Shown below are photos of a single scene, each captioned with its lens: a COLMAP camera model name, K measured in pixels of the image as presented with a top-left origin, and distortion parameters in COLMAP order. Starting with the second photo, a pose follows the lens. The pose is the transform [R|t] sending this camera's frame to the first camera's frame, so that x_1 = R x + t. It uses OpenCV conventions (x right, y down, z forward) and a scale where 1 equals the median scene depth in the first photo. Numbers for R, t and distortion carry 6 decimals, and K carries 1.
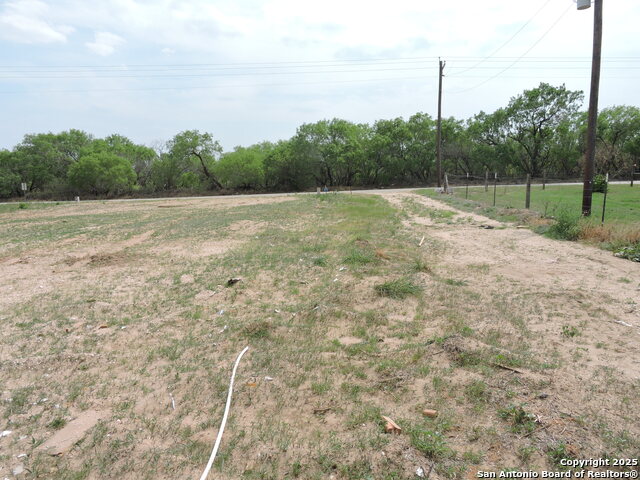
lens RADIAL K [[452.1, 0, 318.6], [0, 452.1, 240.7], [0, 0, 1]] dist [0.000475, -0.005366]
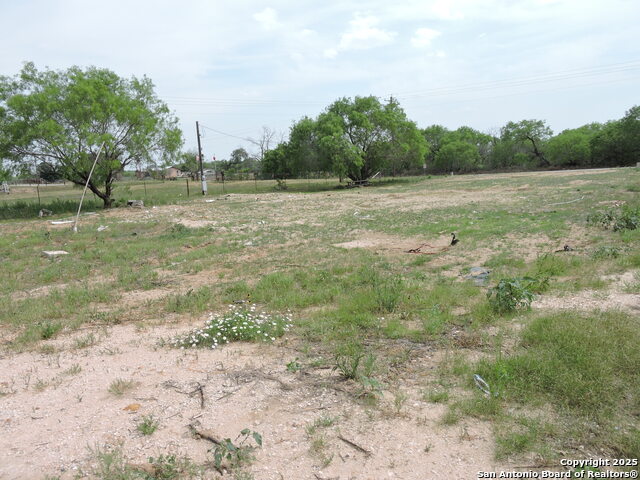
lens RADIAL K [[452.1, 0, 322.4], [0, 452.1, 240.1], [0, 0, 1]] dist [0.000475, -0.005366]
pose [[0.800255, 0.075638, -0.594871, 0.036947], [-0.050285, 0.996984, 0.059119, 0.045289], [0.597548, -0.017397, 0.801644, -0.354992]]
